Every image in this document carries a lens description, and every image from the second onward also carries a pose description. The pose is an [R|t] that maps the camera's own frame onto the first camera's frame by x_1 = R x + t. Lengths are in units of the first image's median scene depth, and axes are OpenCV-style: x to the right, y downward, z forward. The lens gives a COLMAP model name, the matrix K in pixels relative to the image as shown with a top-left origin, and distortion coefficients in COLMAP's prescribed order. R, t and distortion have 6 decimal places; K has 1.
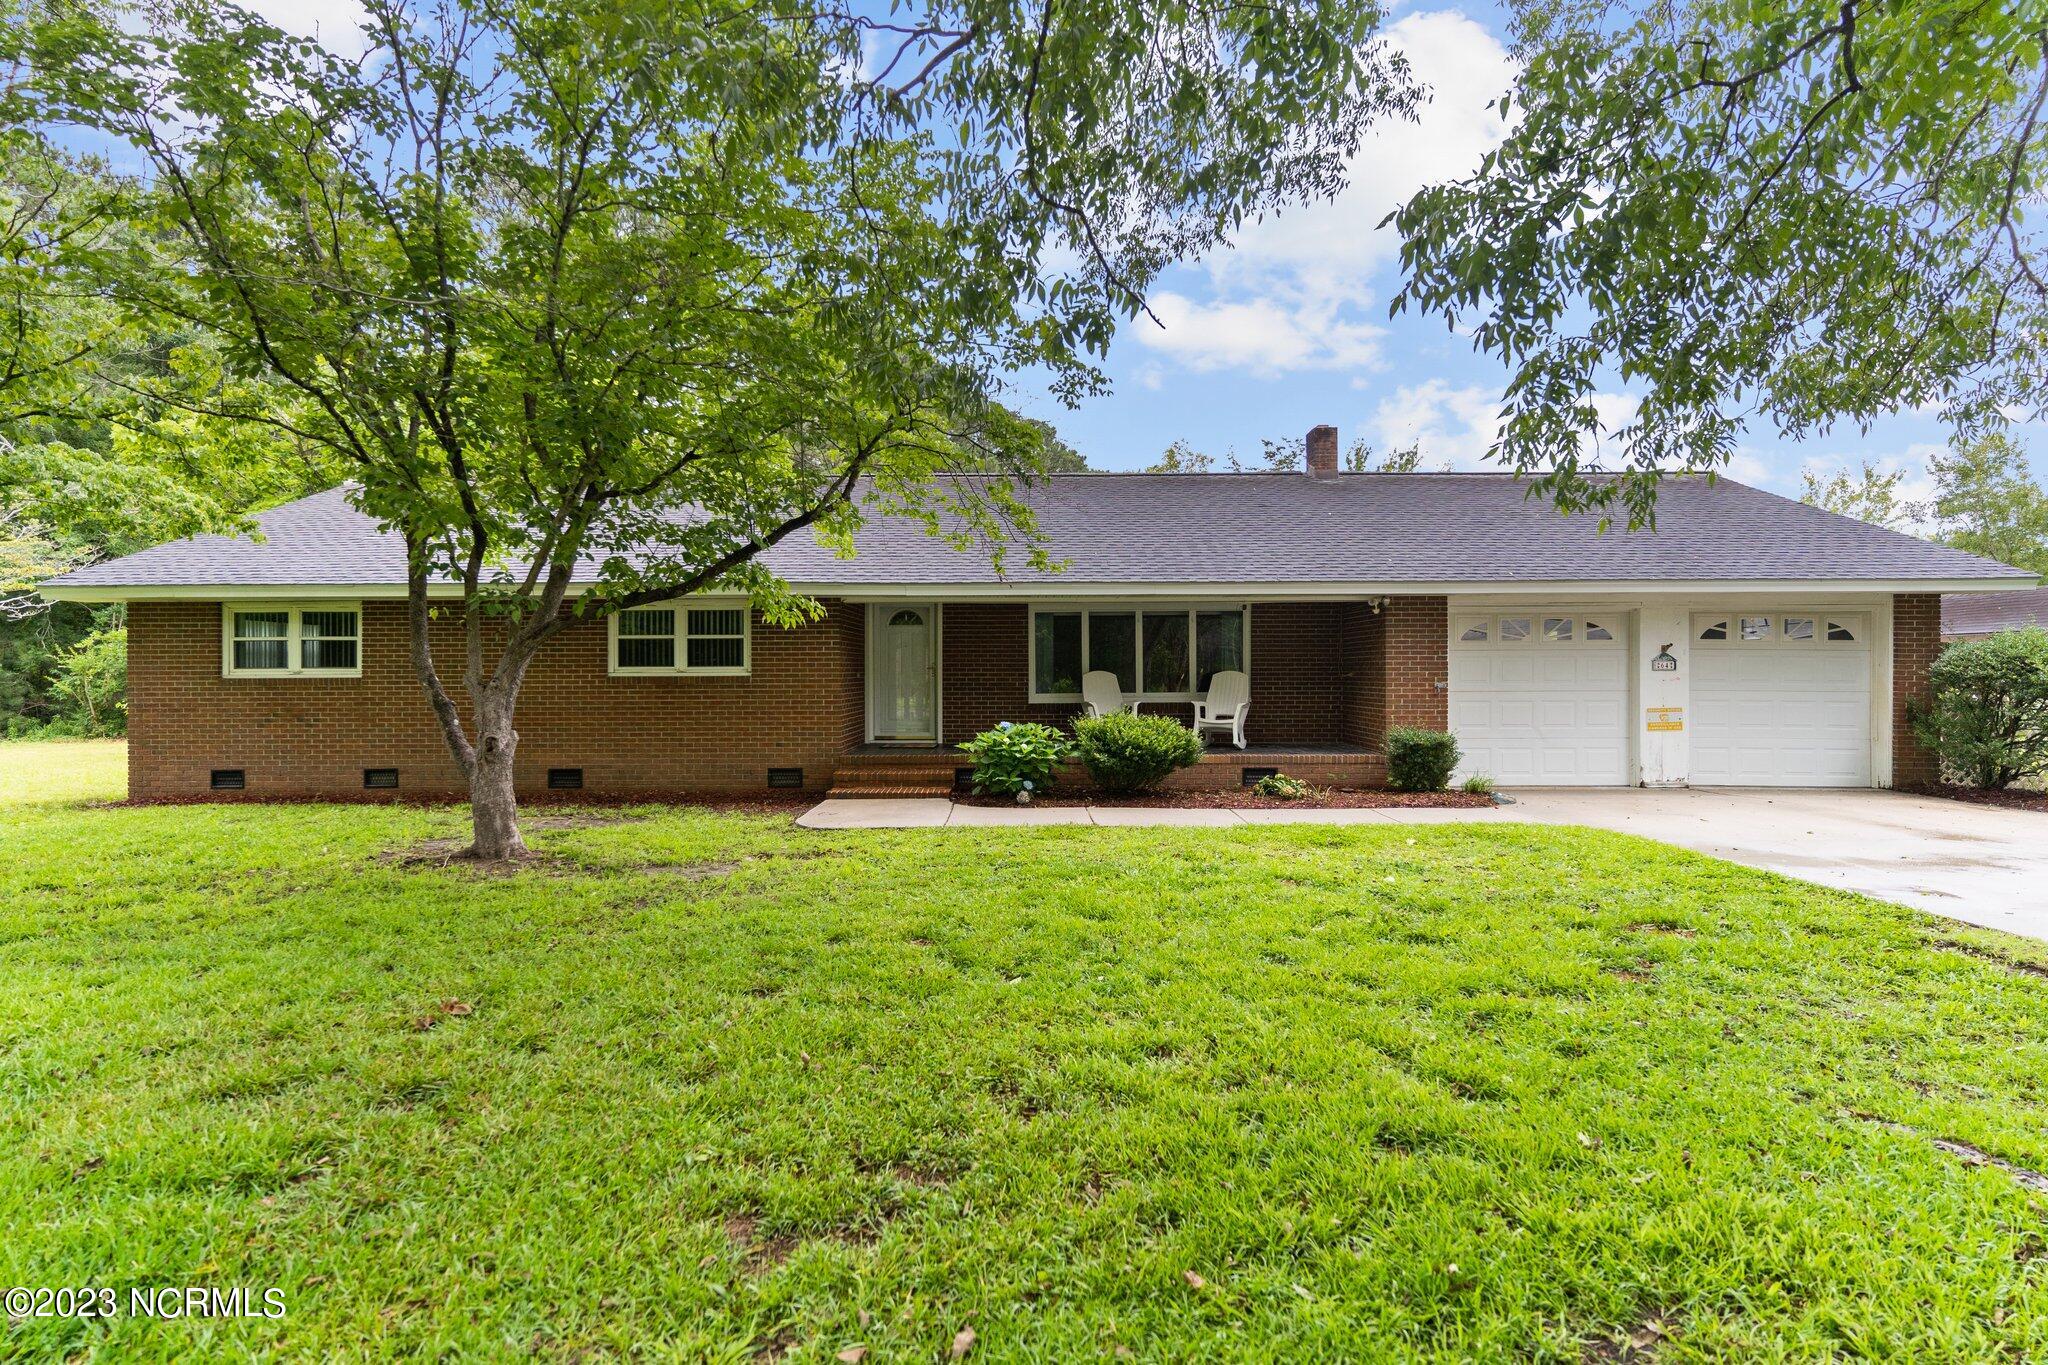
lens RADIAL K [[1031.2, 0, 1017.9], [0, 1031.2, 680.6], [0, 0, 1]] dist [0.001981, -0.001484]
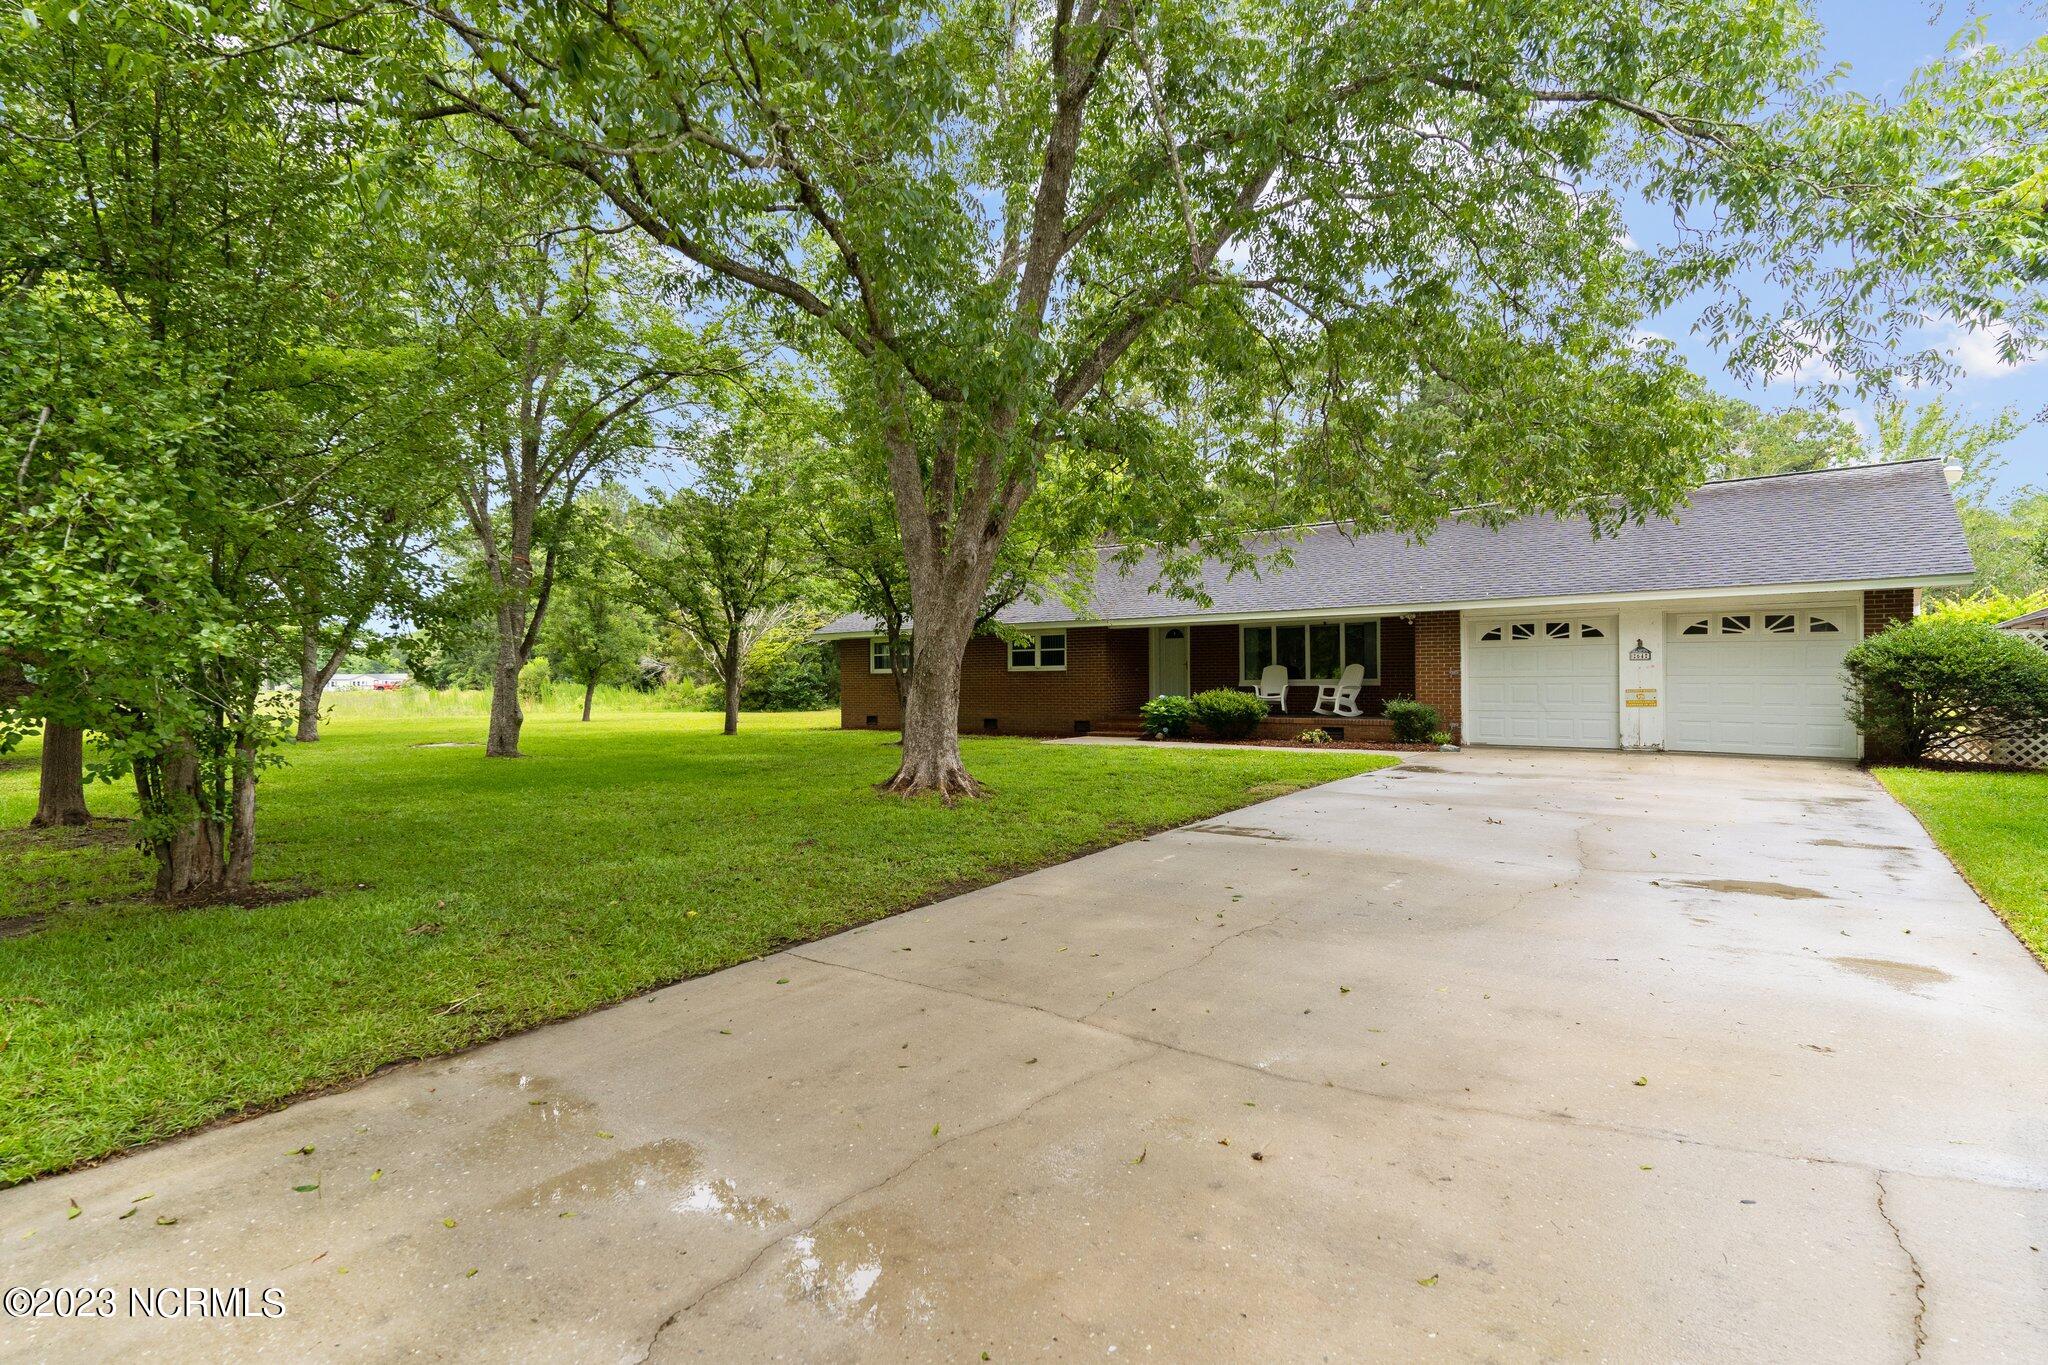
lens RADIAL K [[1031.2, 0, 1031.3], [0, 1031.2, 684.6], [0, 0, 1]] dist [0.001981, -0.001484]
pose [[0.784805, -0.000526, -0.619742, 0.834918], [0.007935, 0.999926, 0.009199, 0.003079], [0.619692, -0.012137, 0.784752, -0.492075]]
